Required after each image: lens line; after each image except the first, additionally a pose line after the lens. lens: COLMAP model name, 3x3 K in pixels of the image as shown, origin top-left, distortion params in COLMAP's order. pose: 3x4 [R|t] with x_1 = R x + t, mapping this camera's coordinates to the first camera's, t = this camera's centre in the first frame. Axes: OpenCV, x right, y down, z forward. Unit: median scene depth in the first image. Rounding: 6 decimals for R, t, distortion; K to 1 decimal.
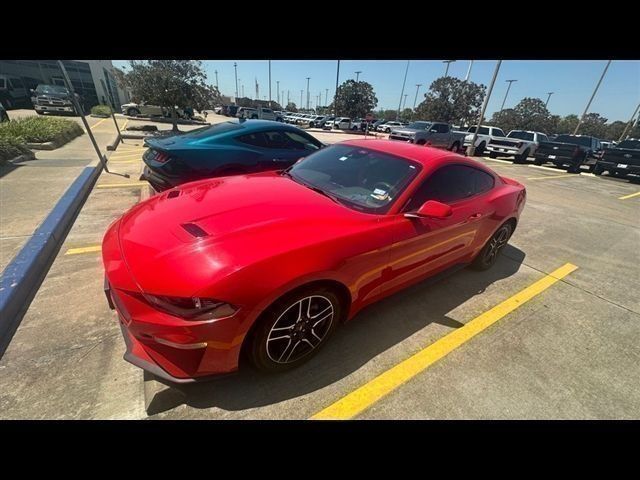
lens RADIAL K [[257.0, 0, 320.0], [0, 257.0, 240.0], [0, 0, 1]] dist [-0.000497, -0.000276]
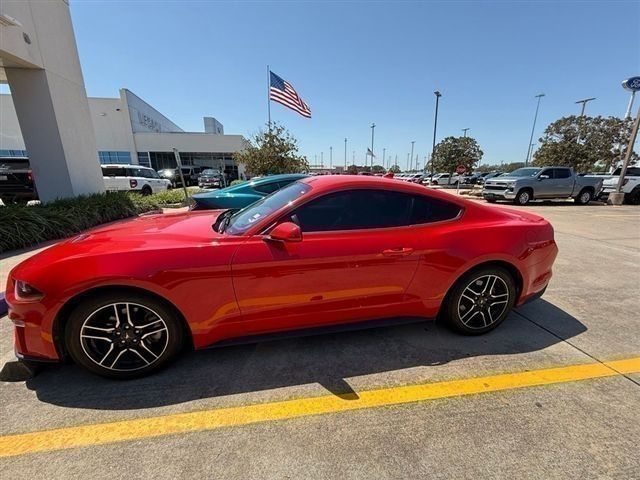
lens RADIAL K [[257.0, 0, 320.0], [0, 257.0, 240.0], [0, 0, 1]] dist [-0.000497, -0.000276]
pose [[0.915084, 0.017593, -0.402880, 0.115675], [-0.105808, 0.974521, -0.197773, 0.009810], [0.389136, 0.223607, 0.893629, 0.032051]]
